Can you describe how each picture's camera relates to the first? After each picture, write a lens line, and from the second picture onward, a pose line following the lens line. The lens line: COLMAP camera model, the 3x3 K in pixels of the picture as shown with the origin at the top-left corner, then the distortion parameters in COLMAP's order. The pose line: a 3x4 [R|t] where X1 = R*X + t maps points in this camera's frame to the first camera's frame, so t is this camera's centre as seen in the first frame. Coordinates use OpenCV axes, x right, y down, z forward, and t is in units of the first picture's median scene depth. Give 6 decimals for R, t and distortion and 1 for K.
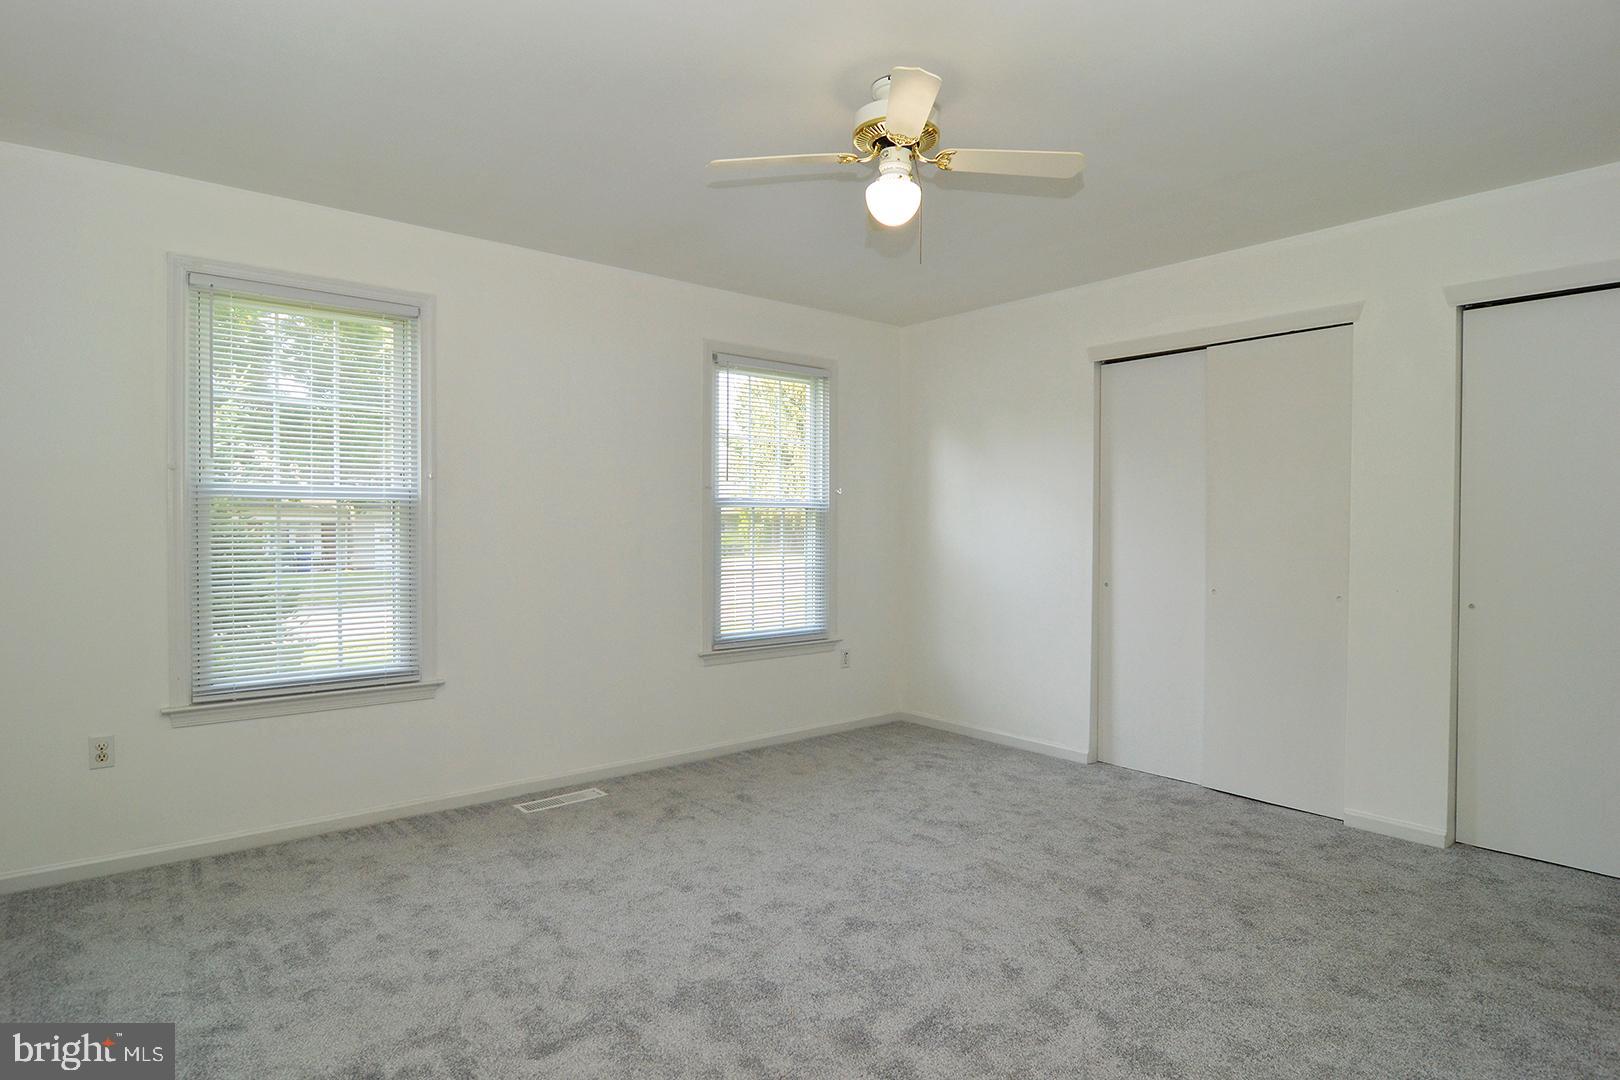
lens RADIAL K [[887.4, 0, 817.0], [0, 887.4, 537.1], [0, 0, 1]] dist [-0.000554, -0.011604]
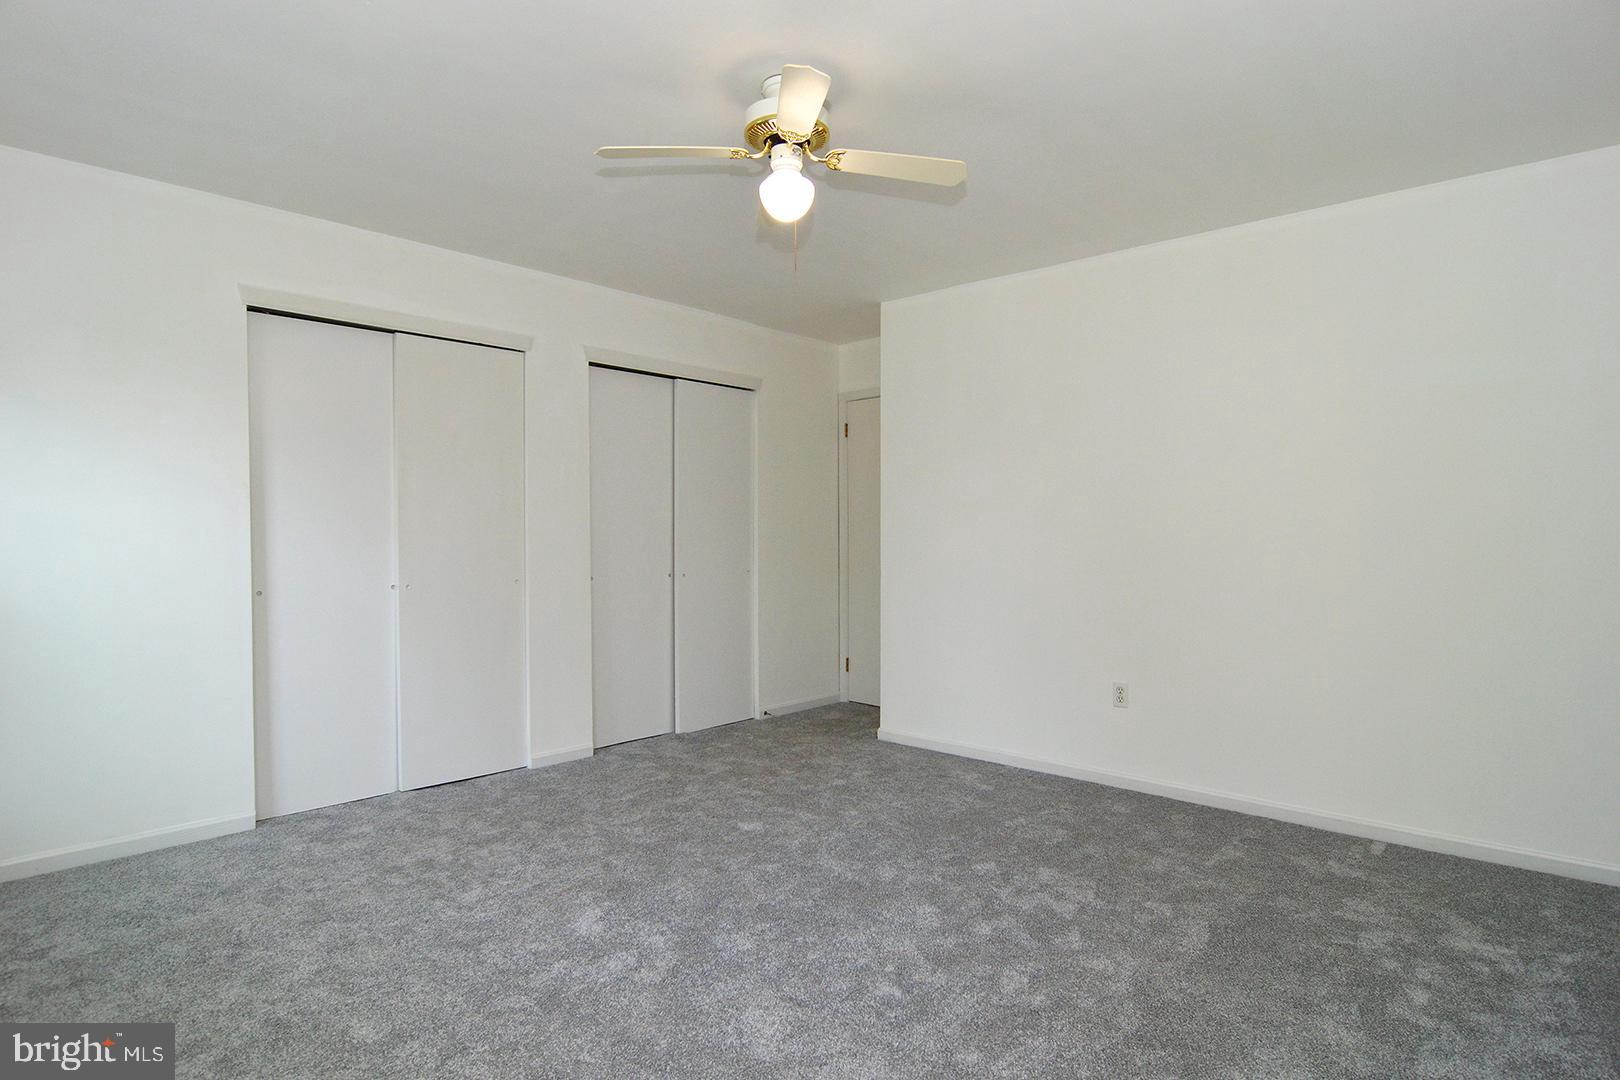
lens RADIAL K [[887.4, 0, 817.0], [0, 887.4, 537.1], [0, 0, 1]] dist [-0.000554, -0.011604]
pose [[-0.135898, -0.021692, 0.990485, -0.591161], [0.003548, 0.999743, 0.022381, -0.014800], [-0.990716, 0.006556, -0.135786, 0.707654]]
